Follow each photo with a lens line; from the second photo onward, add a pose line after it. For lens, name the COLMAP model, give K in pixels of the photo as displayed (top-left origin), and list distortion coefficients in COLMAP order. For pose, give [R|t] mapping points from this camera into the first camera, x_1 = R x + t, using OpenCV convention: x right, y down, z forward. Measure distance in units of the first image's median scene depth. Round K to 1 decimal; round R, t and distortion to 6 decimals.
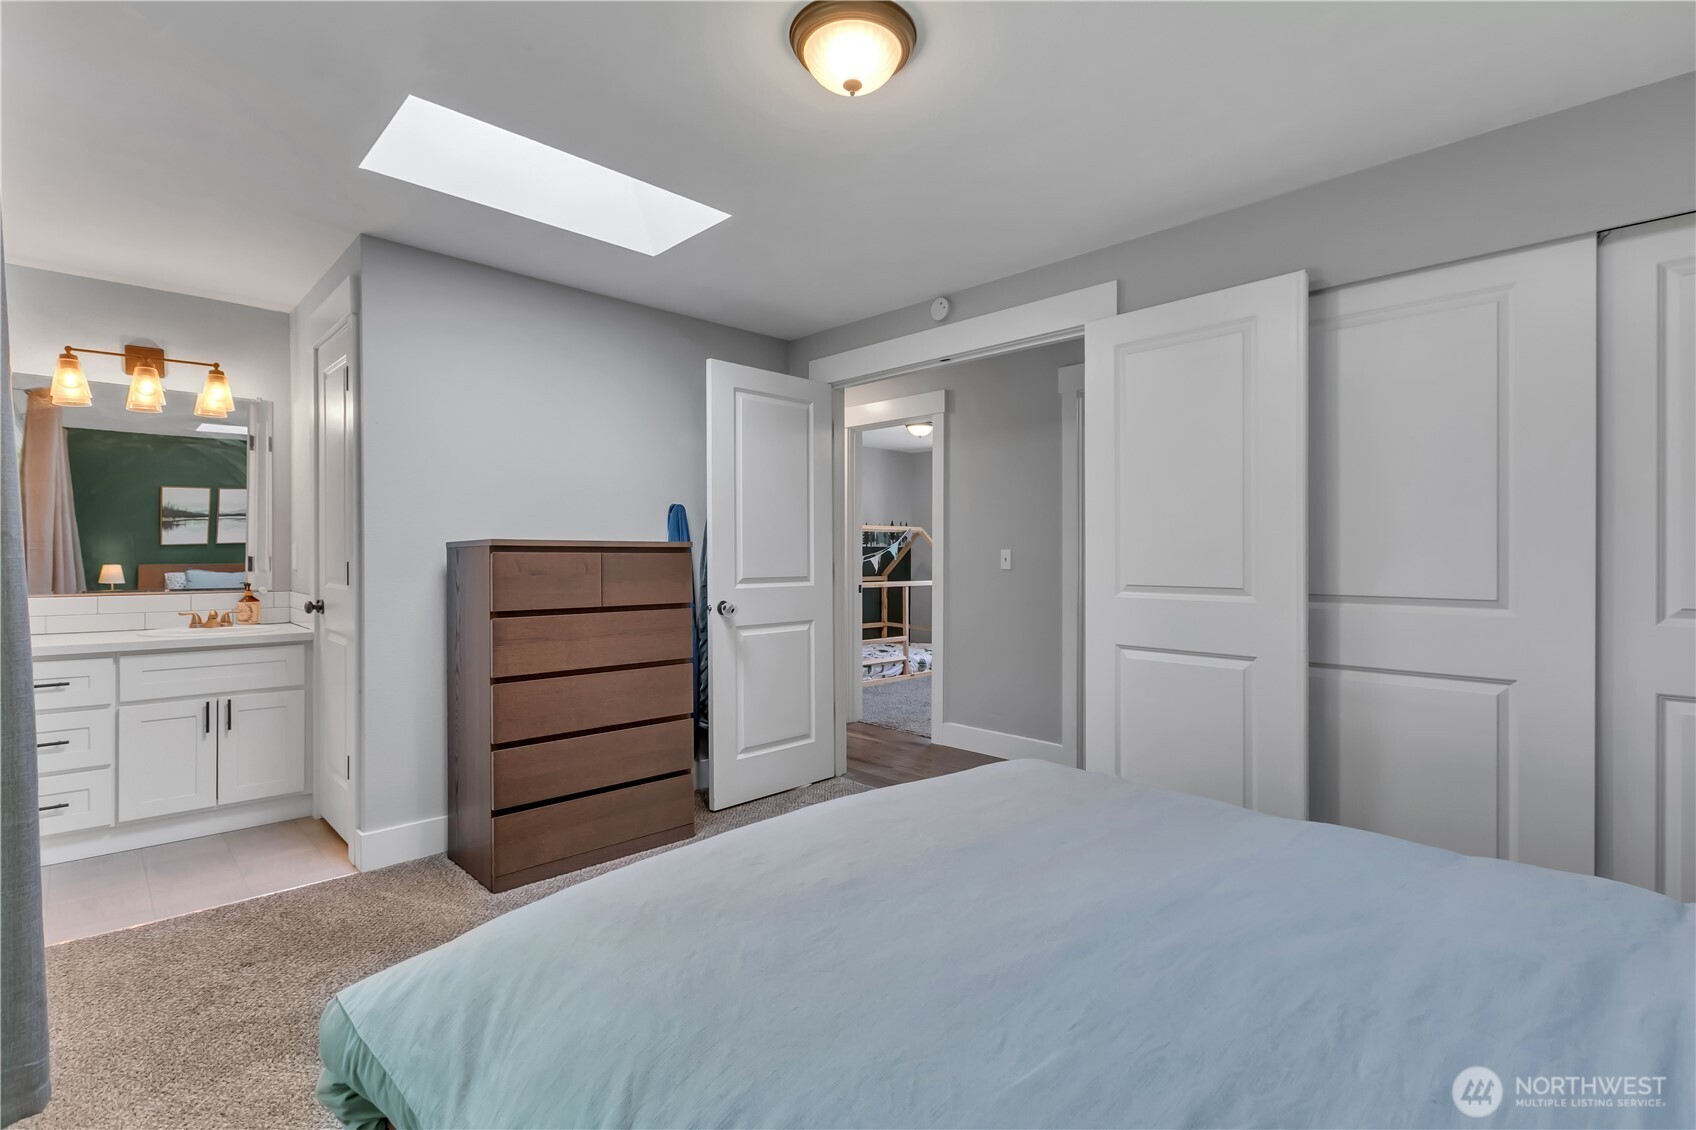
lens RADIAL K [[794.9, 0, 852.4], [0, 794.9, 534.9], [0, 0, 1]] dist [-0.001646, -0.000939]
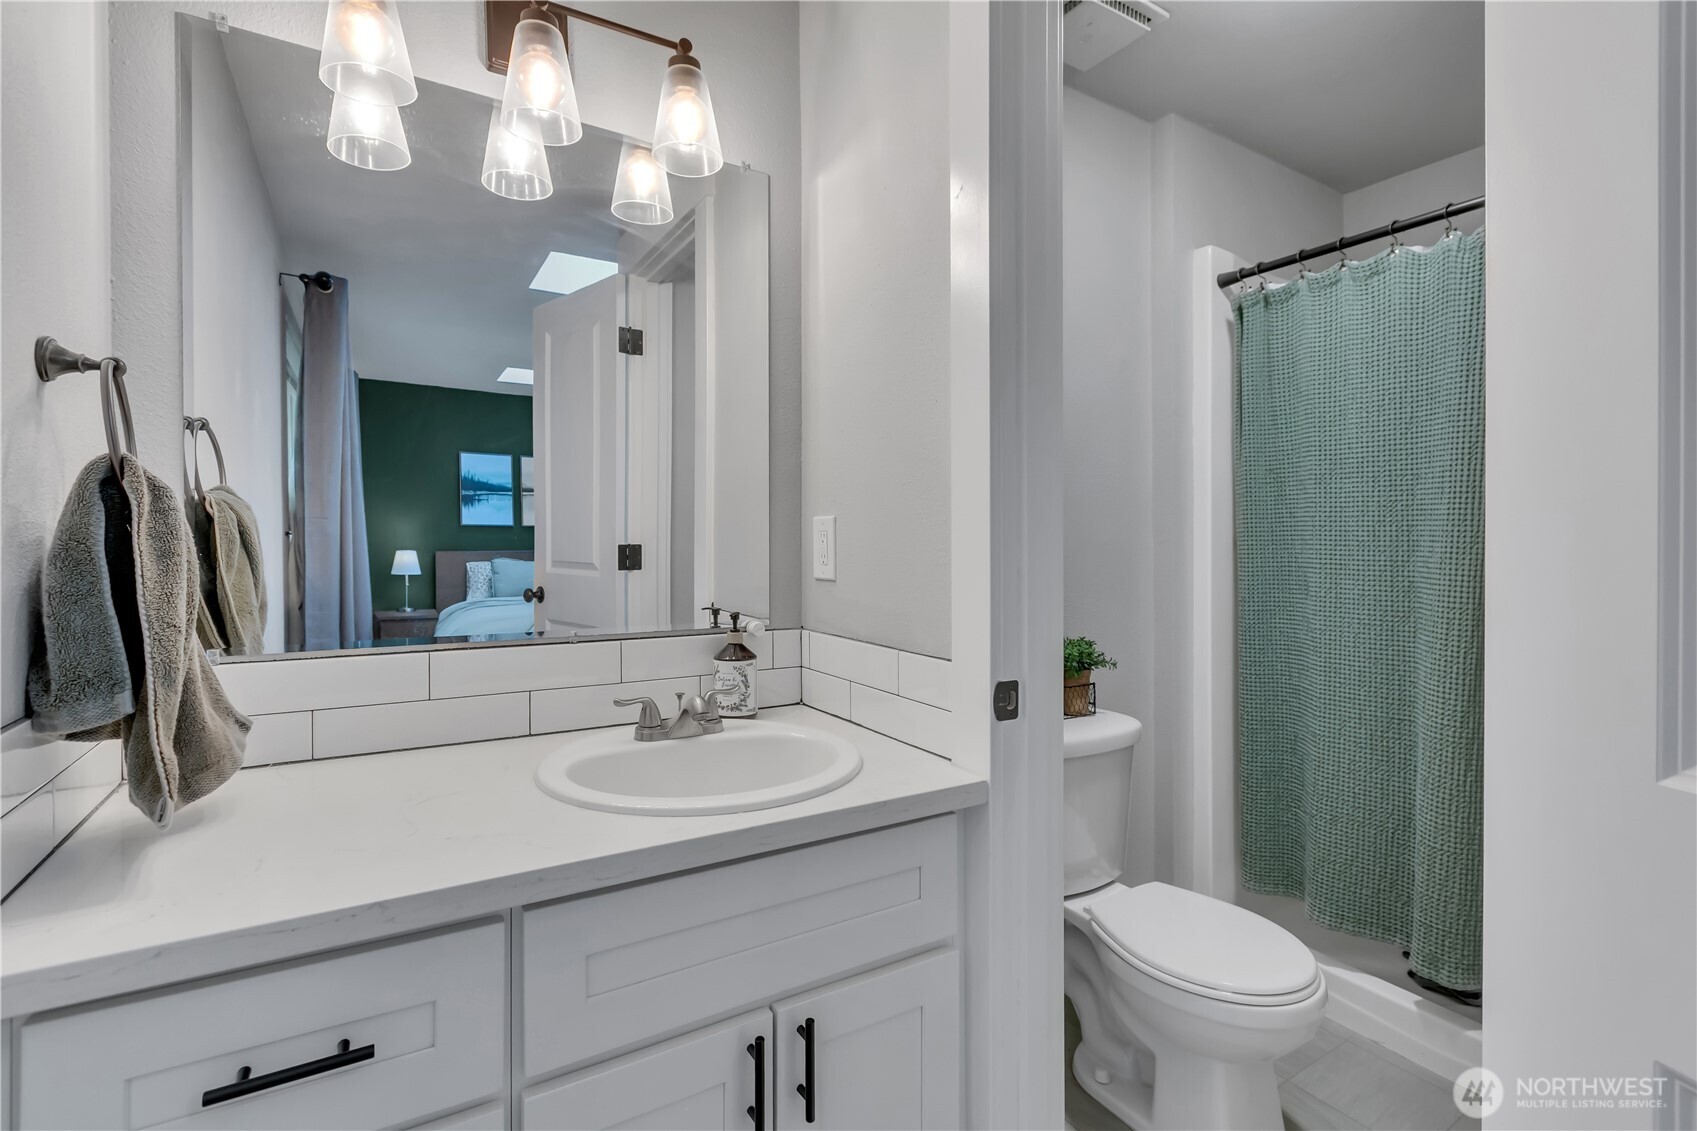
lens RADIAL K [[781.3, 0, 845.0], [0, 781.3, 549.8], [0, 0, 1]] dist [0.001358, 0.000275]
pose [[0.975089, 0.021312, -0.220790, -0.340592], [-0.015892, 0.999528, 0.026295, 0.009698], [0.221246, -0.022132, 0.974967, 0.344287]]
